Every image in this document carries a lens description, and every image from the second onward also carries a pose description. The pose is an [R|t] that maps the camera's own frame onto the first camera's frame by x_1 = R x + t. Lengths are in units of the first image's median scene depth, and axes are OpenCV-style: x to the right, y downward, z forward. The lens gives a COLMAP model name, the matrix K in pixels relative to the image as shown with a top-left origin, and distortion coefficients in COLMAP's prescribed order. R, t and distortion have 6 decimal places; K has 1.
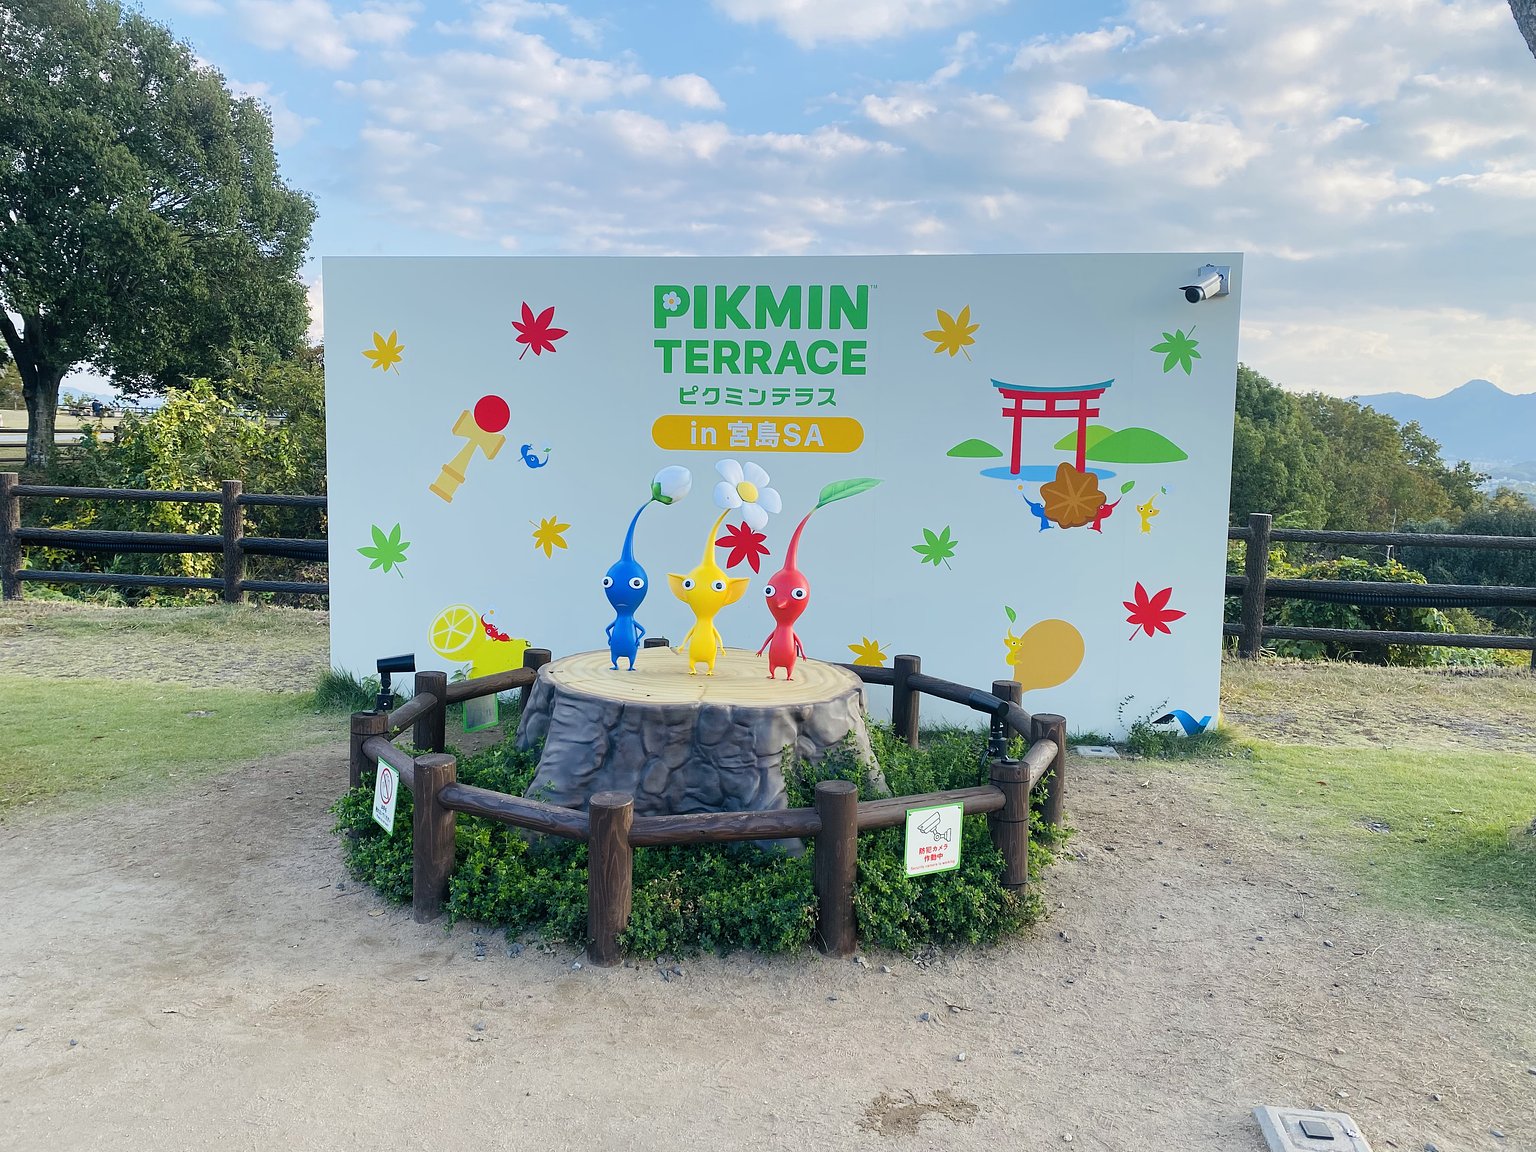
lens RADIAL K [[1429.5, 0, 768.0], [0, 1429.5, 576.0], [0, 0, 1]] dist [0.007915, -0.001062]
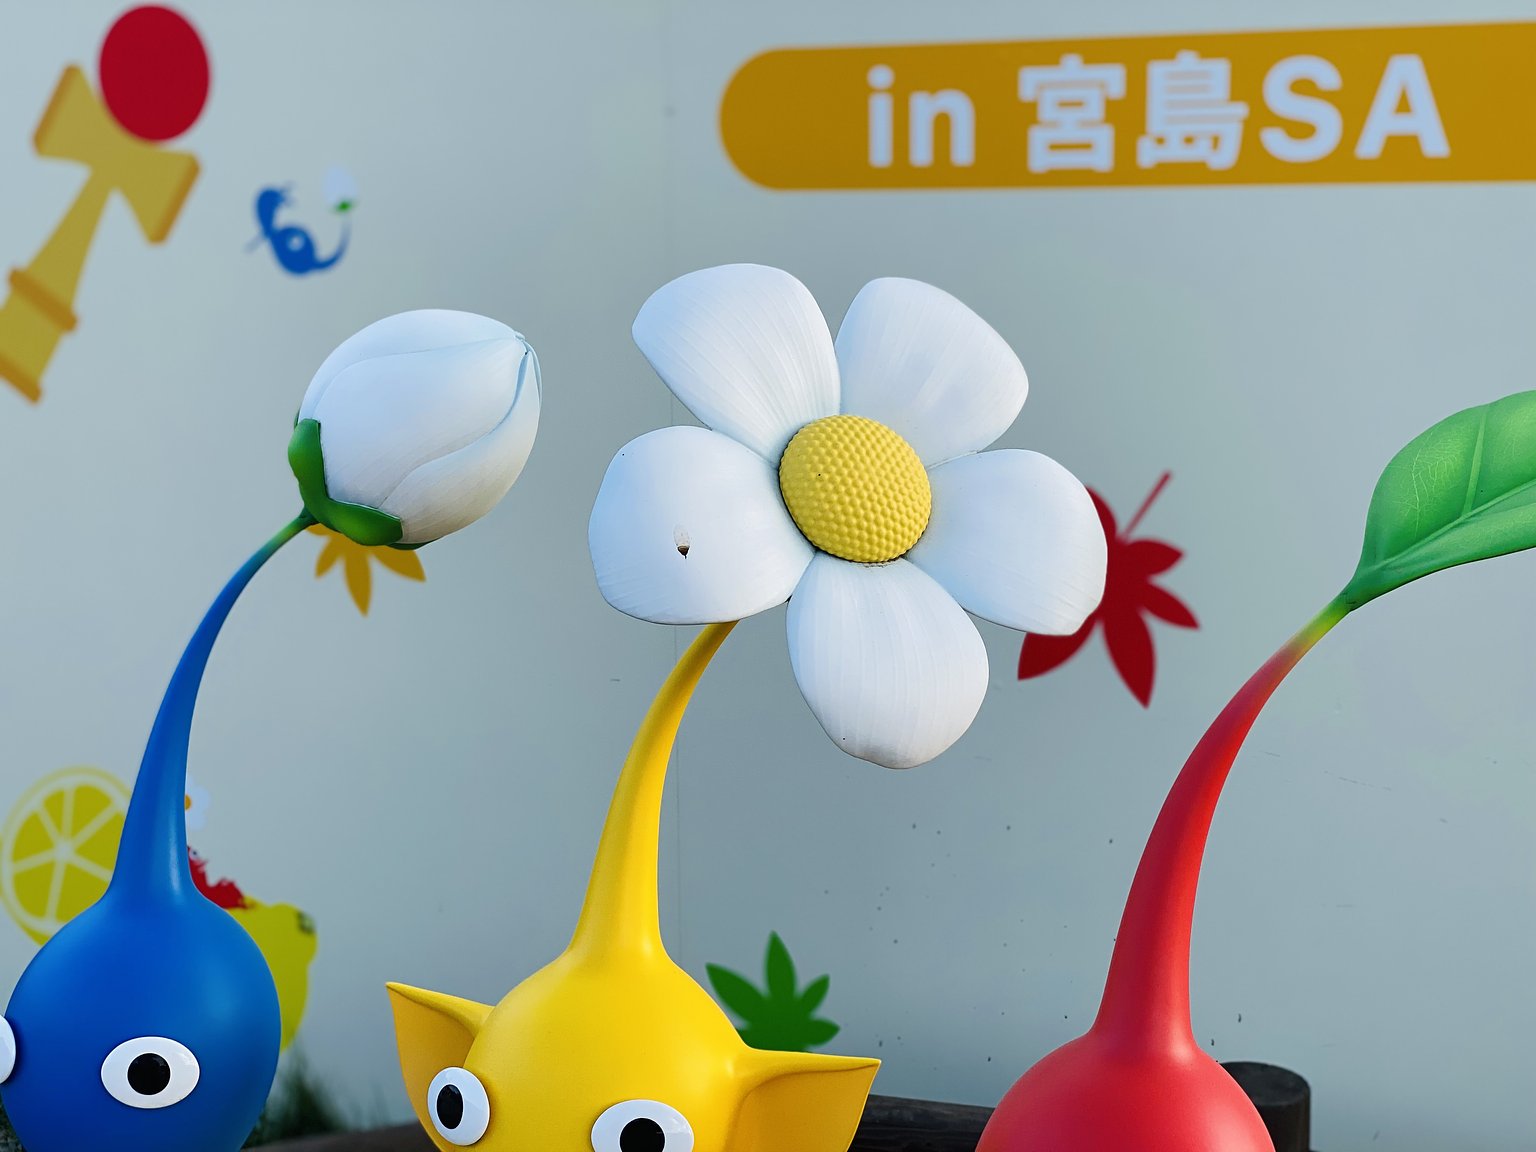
lens RADIAL K [[2319.9, 0, 768.0], [0, 2319.9, 576.0], [0, 0, 1]] dist [0.059719, 0.022715]
pose [[0.967484, 0.013397, -0.252576, 0.029433], [0.006860, 0.996839, 0.079149, -0.054659], [0.252838, -0.078308, 0.964334, 0.614253]]
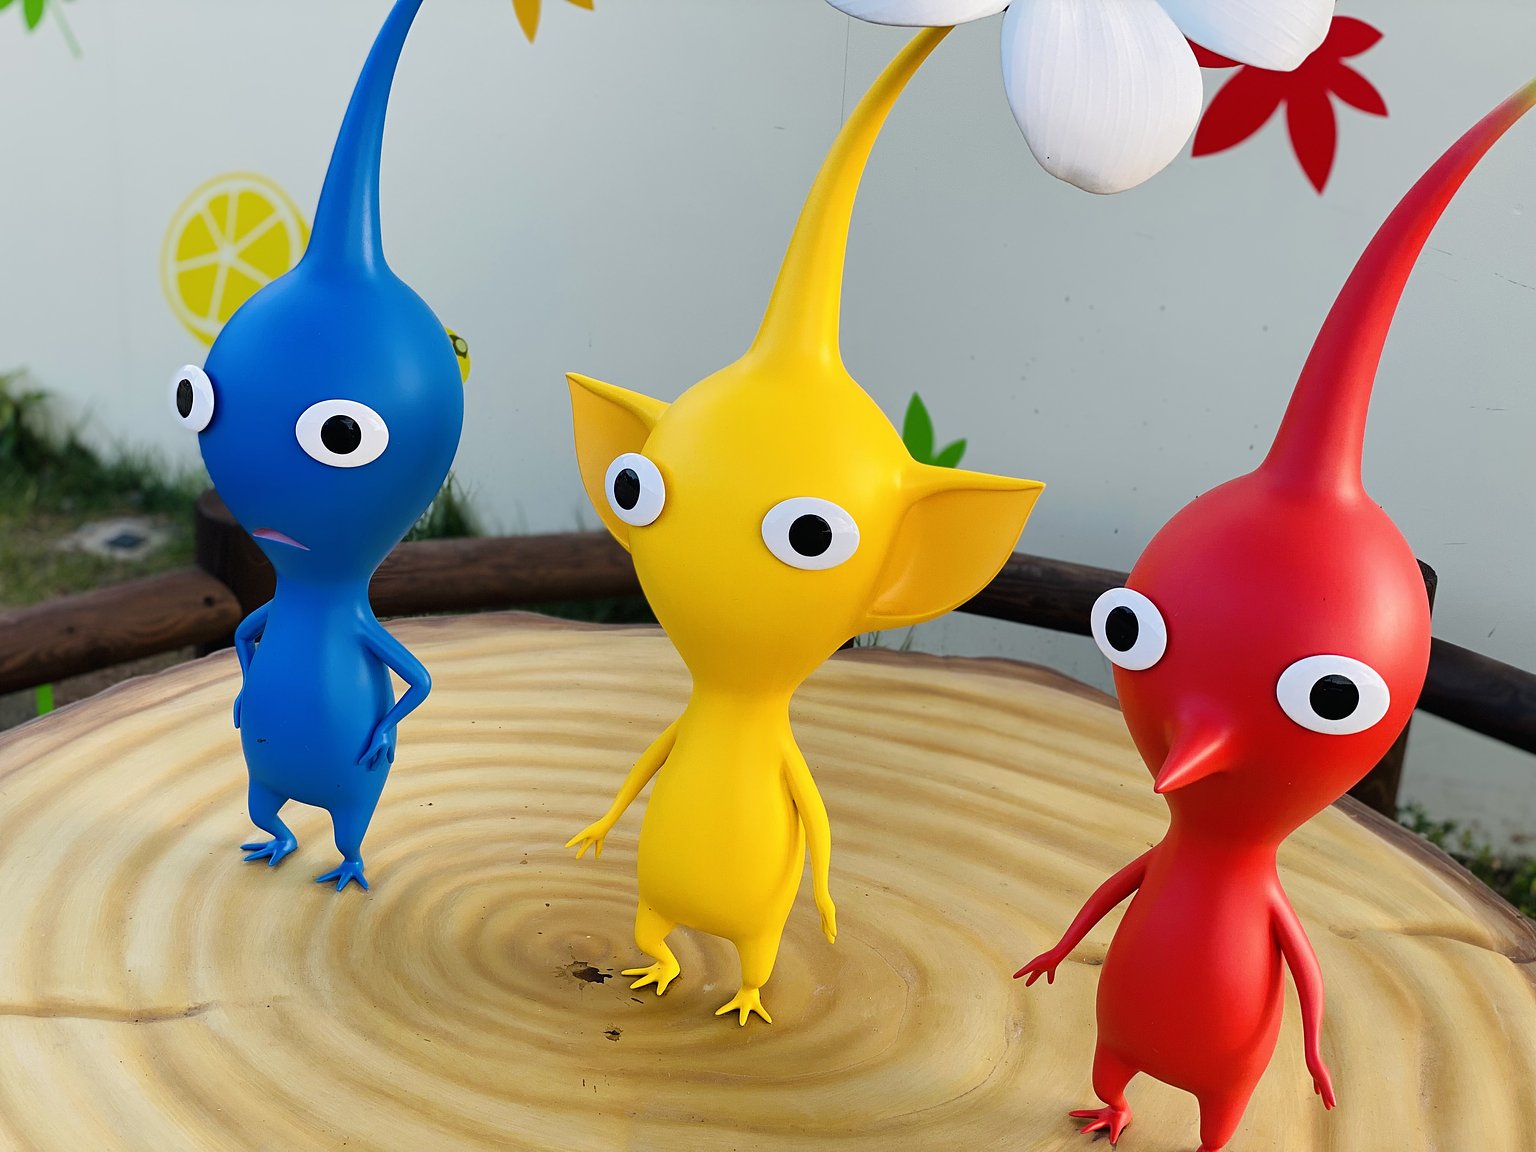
lens RADIAL K [[2309.6, 0, 768.0], [0, 2309.6, 576.0], [0, 0, 1]] dist [-0.018108, 1.009172]
pose [[0.946250, 0.155090, -0.283828, 0.024959], [-0.067909, 0.953244, 0.294472, -0.048045], [0.316227, -0.259370, 0.912539, 0.610475]]
